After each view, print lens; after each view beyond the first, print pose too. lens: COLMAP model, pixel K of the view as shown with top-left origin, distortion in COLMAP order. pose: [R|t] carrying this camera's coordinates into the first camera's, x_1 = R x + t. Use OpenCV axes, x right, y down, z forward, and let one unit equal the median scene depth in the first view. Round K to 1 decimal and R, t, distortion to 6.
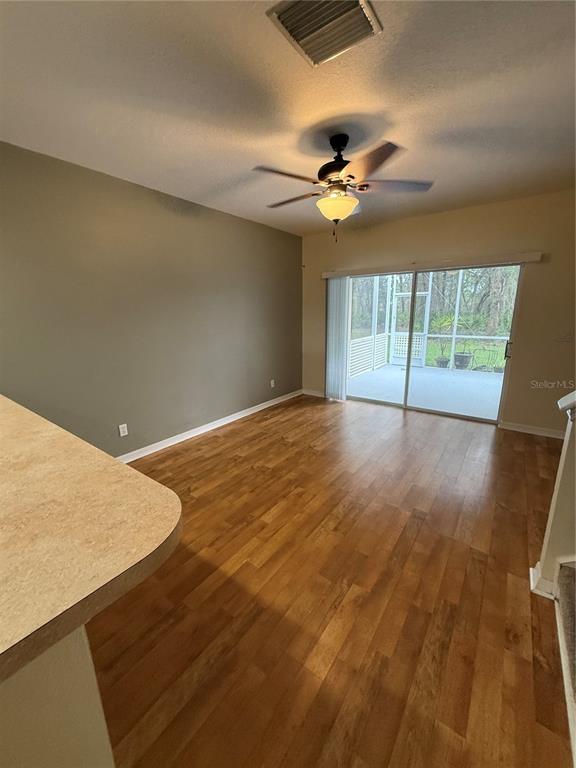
lens RADIAL K [[306.0, 0, 287.1], [0, 306.0, 382.4], [0, 0, 1]] dist [0.001780, -0.000392]
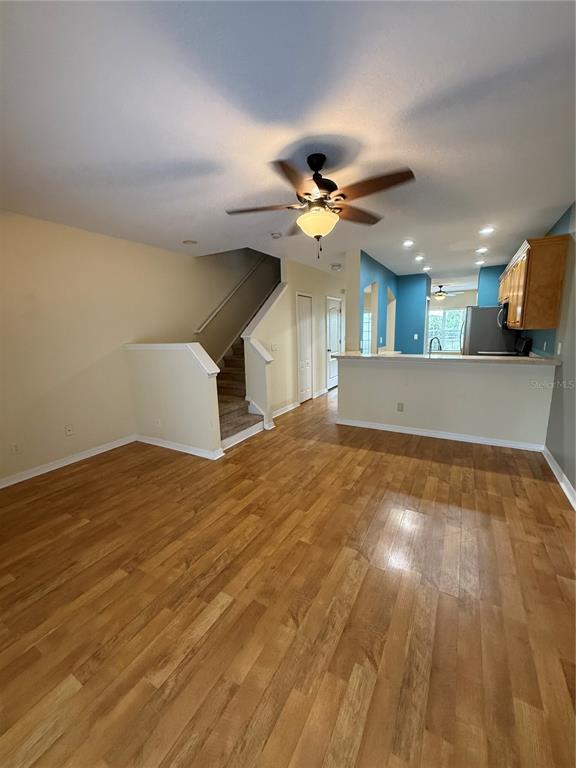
lens RADIAL K [[306.0, 0, 287.1], [0, 306.0, 382.4], [0, 0, 1]] dist [0.001780, -0.000392]
pose [[-0.992855, 0.060310, -0.102960, 0.407528], [0.014625, 0.917867, 0.396619, -0.511068], [0.118424, 0.392279, -0.912191, 2.154751]]
